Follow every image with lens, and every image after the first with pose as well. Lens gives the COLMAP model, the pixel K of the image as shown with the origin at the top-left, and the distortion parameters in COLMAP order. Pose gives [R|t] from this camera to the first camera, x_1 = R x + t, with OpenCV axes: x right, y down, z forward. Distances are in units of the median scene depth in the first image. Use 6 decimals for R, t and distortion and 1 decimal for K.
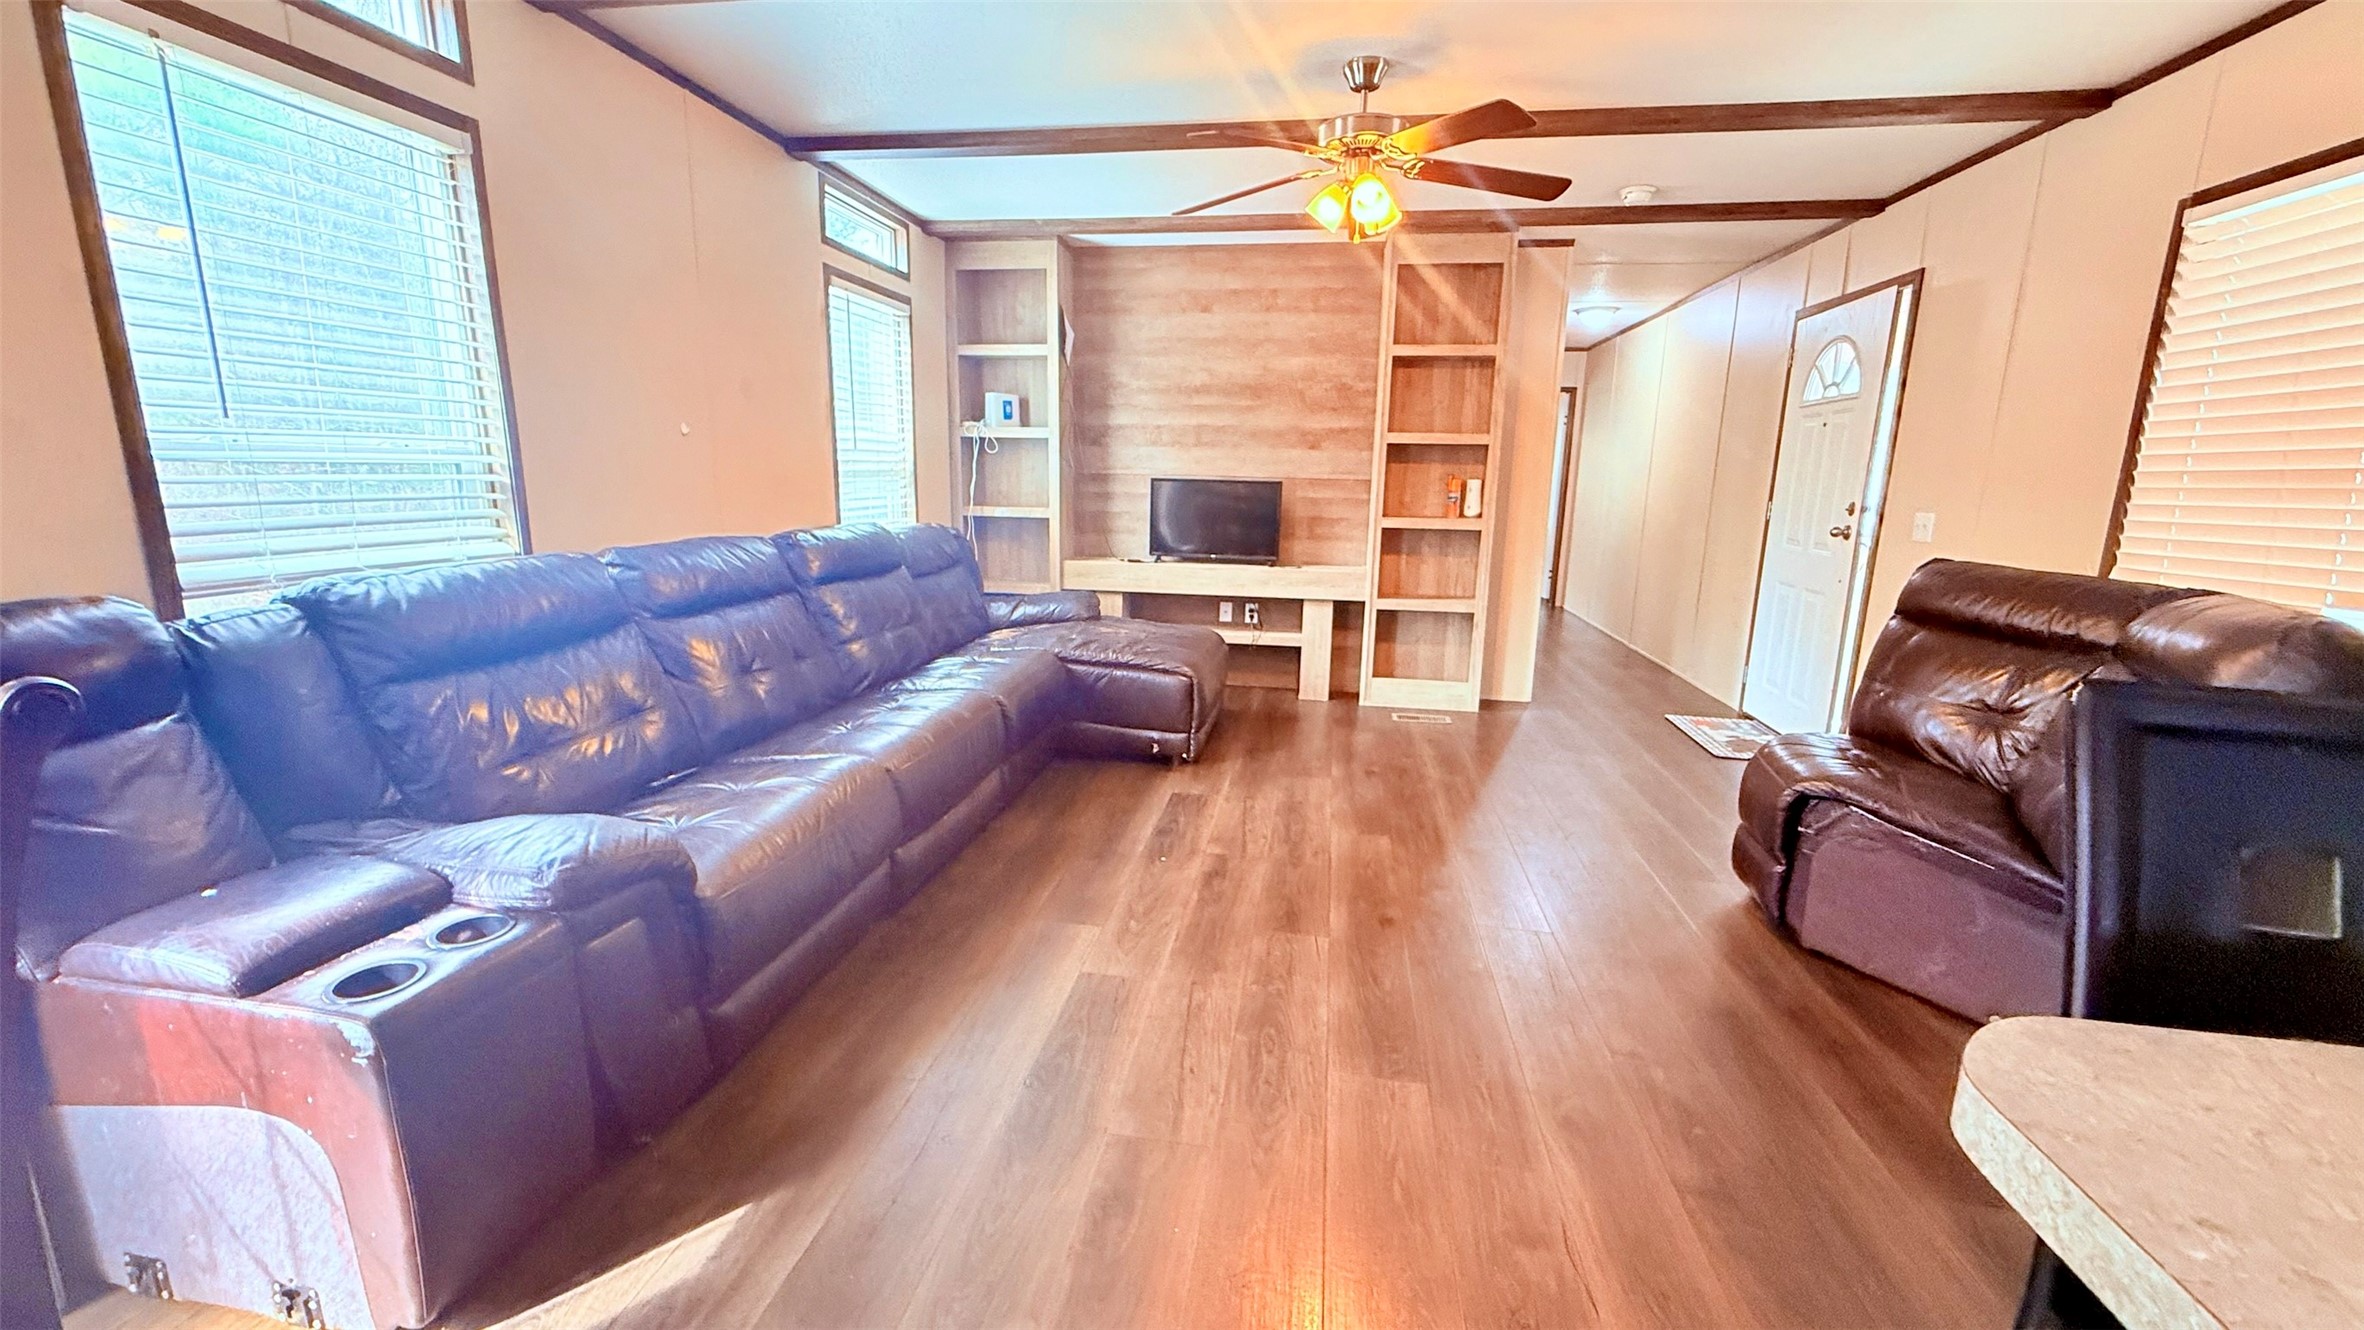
lens RADIAL K [[931.8, 0, 1182.1], [0, 931.8, 659.8], [0, 0, 1]] dist [-0.001278, -0.000434]
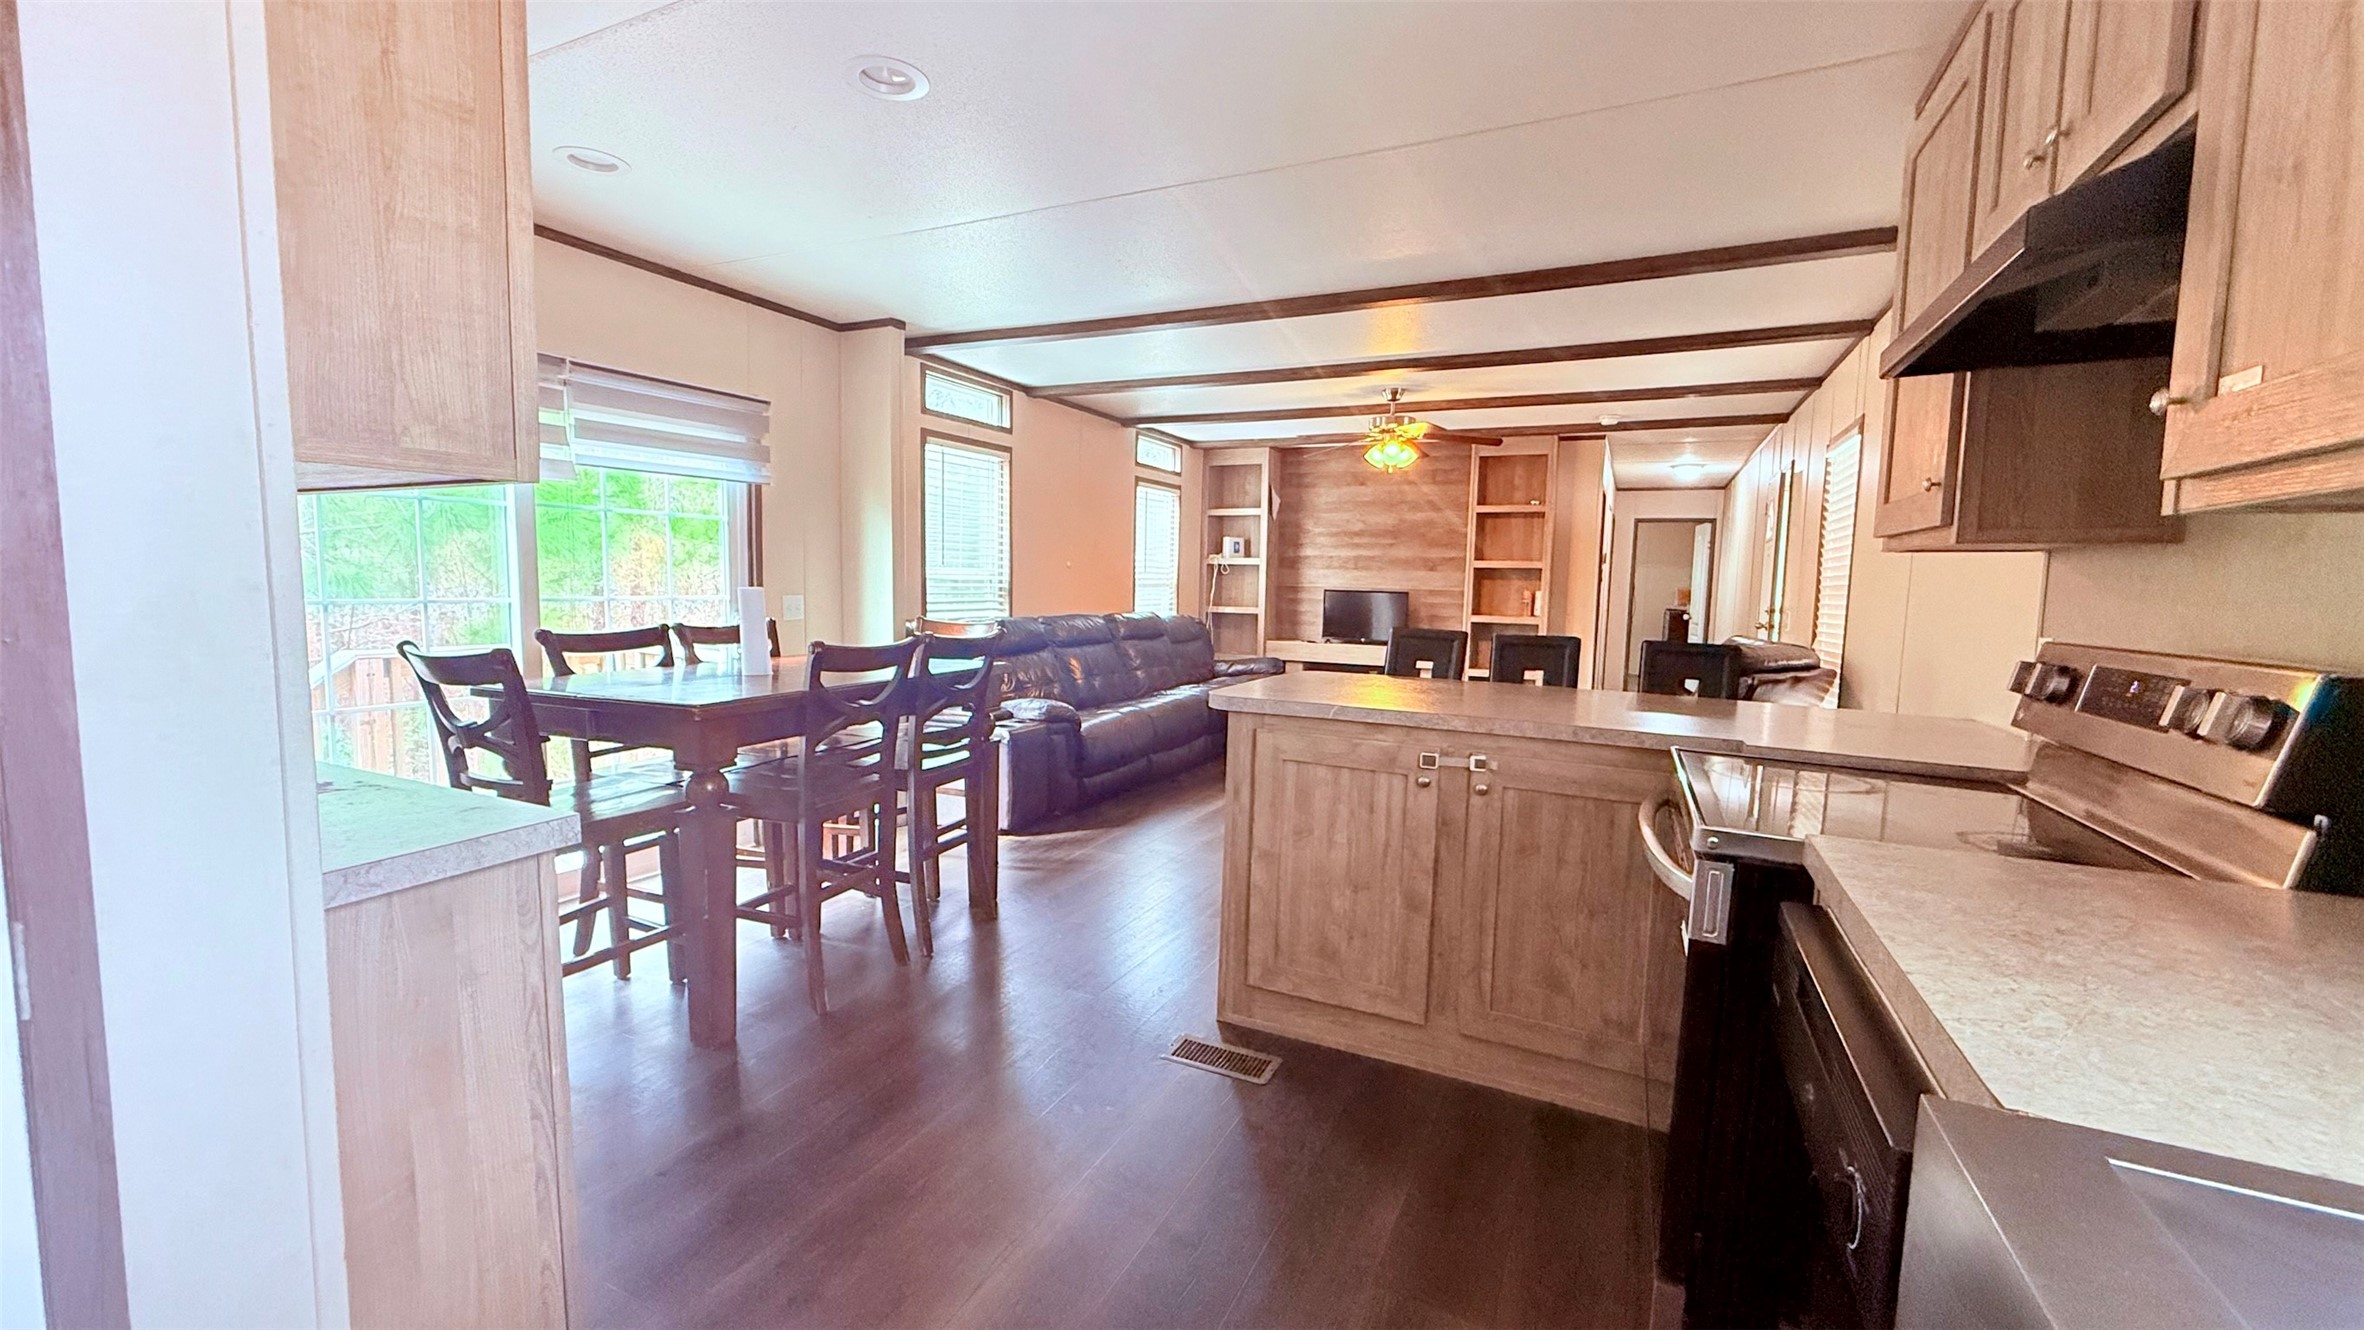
lens RADIAL K [[931.8, 0, 1182.1], [0, 931.8, 659.8], [0, 0, 1]] dist [-0.001278, -0.000434]
pose [[0.958013, 0.024405, -0.285685, 0.190055], [-0.059356, 0.991668, -0.114327, 0.115463], [0.280514, 0.126483, 0.951480, -0.541355]]
